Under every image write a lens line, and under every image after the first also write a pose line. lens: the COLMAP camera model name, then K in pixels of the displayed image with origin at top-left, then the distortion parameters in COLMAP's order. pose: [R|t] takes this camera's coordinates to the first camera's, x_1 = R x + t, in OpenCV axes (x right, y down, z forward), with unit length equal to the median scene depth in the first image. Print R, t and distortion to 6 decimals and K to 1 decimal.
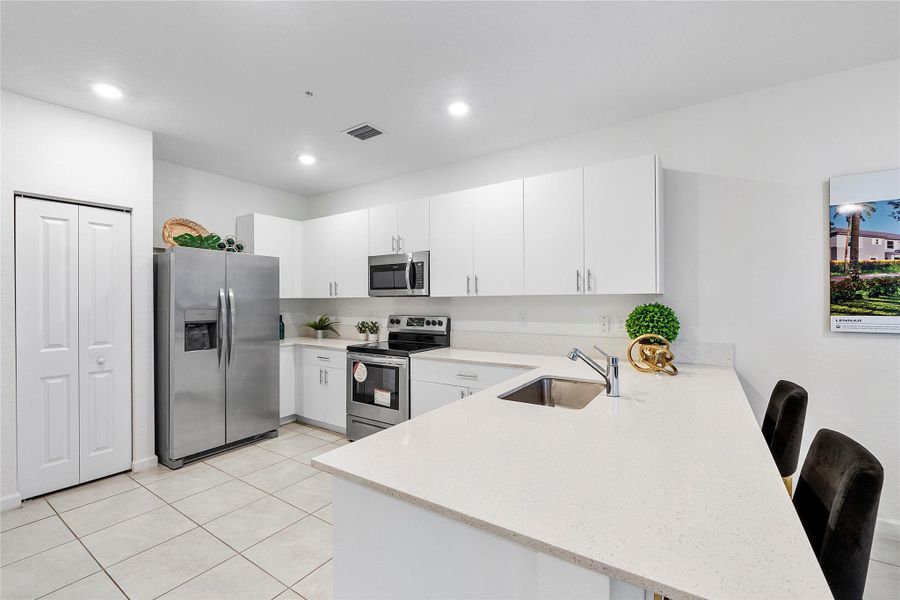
lens RADIAL K [[381.8, 0, 453.8], [0, 381.8, 301.6], [0, 0, 1]] dist [-0.007930, 0.000353]
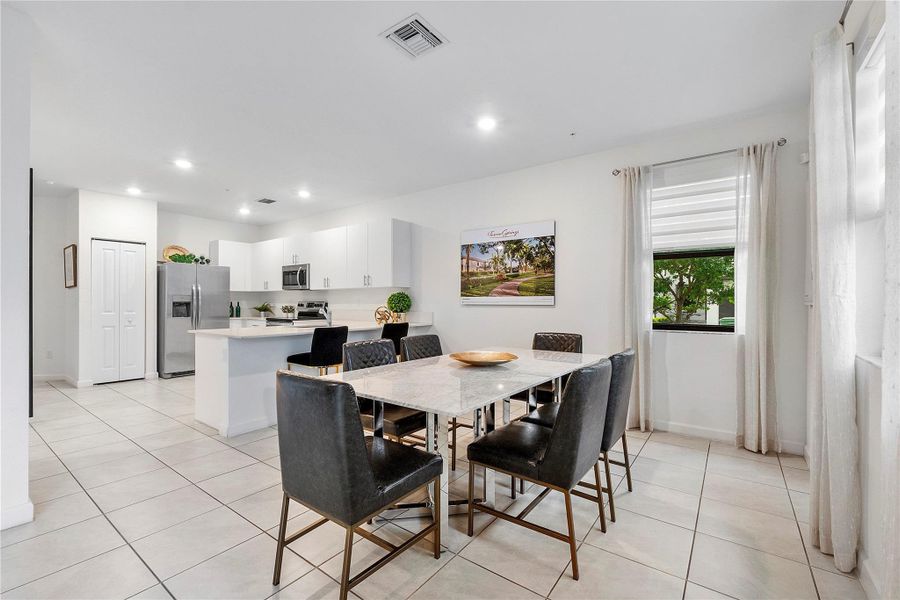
lens RADIAL K [[381.8, 0, 454.2], [0, 381.8, 302.0], [0, 0, 1]] dist [-0.007930, 0.000353]
pose [[0.999059, 0.005368, -0.043050, 0.769275], [-0.005486, 0.999982, -0.002624, 0.051225], [0.043035, 0.002857, 0.999069, -0.825628]]
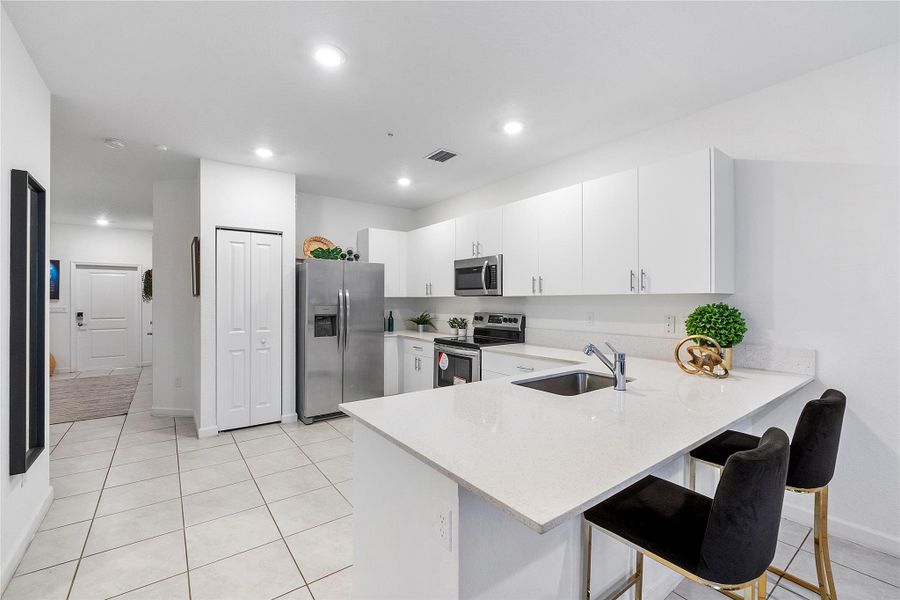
lens RADIAL K [[381.8, 0, 453.6], [0, 381.8, 299.2], [0, 0, 1]] dist [-0.007930, 0.000353]
pose [[0.943014, 0.003828, -0.332732, 0.192619], [-0.004834, 0.999986, -0.002195, -0.000848], [0.332719, 0.003678, 0.943019, -0.095141]]
